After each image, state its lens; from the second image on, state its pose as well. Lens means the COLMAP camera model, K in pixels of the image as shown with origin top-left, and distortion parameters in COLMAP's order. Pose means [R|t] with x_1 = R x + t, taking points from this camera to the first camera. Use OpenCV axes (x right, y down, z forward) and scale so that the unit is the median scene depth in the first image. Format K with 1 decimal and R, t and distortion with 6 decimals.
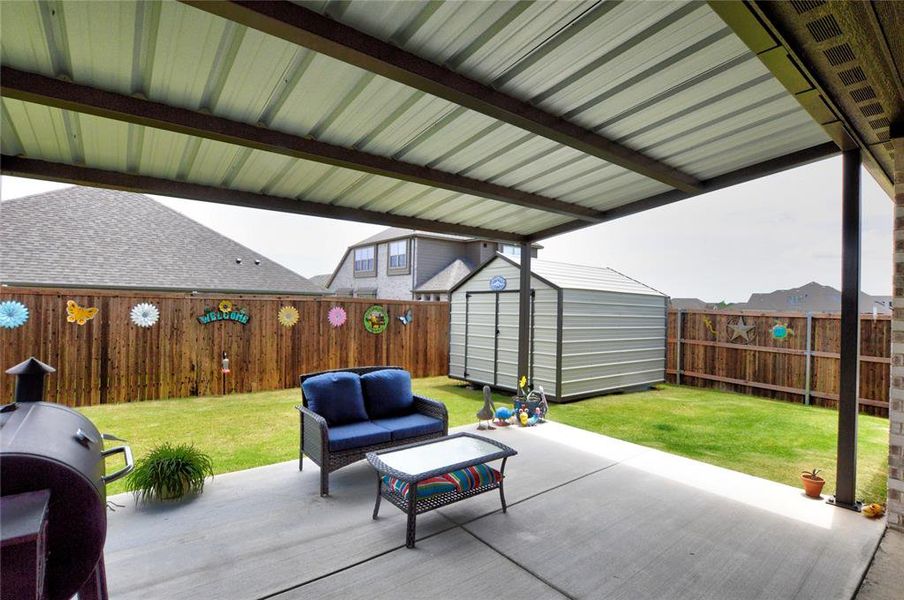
lens RADIAL K [[443.6, 0, 459.1], [0, 443.6, 301.6], [0, 0, 1]] dist [-0.019670, -0.000128]
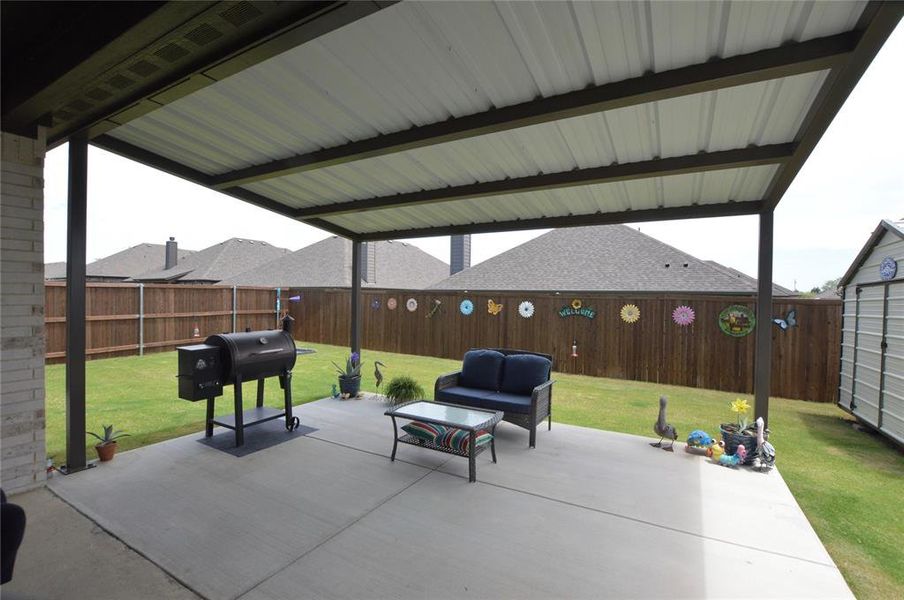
lens RADIAL K [[409.9, 0, 449.5], [0, 409.9, 299.8], [0, 0, 1]] dist [-0.023990, -0.000109]
pose [[0.377856, -0.007808, -0.925831, 0.354203], [-0.004381, 0.999938, -0.010221, 0.010465], [0.925854, 0.007919, 0.377799, 0.193373]]
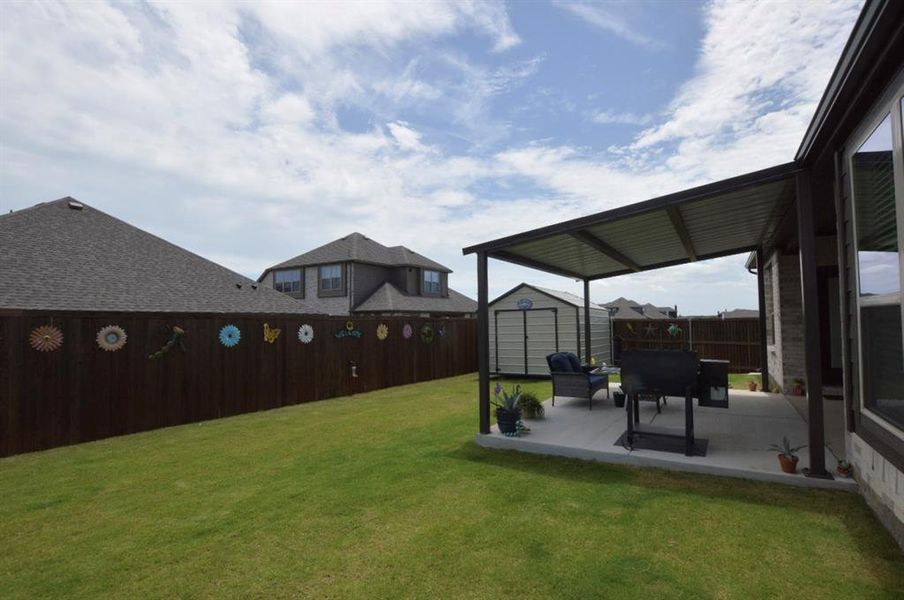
lens RADIAL K [[426.0, 0, 456.8], [0, 426.0, 305.0], [0, 0, 1]] dist [-0.029534, -0.000342]
pose [[0.940376, -0.016121, 0.339755, -0.563908], [0.027162, 0.999245, -0.027765, -0.005091], [-0.339051, 0.035338, 0.940104, -0.229123]]
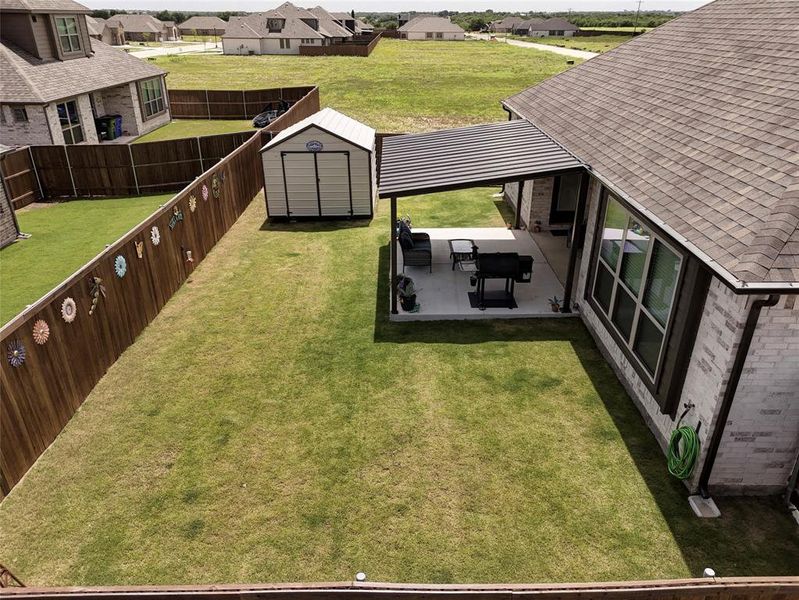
lens RADIAL K [[591.7, 0, 397.3], [0, 591.7, 303.8], [0, 0, 1]] dist [0.064392, -0.050039]
pose [[0.614618, -0.359538, 0.702123, -1.192191], [0.006129, 0.892237, 0.451526, -0.421334], [-0.788801, -0.273212, 0.550588, -0.371351]]
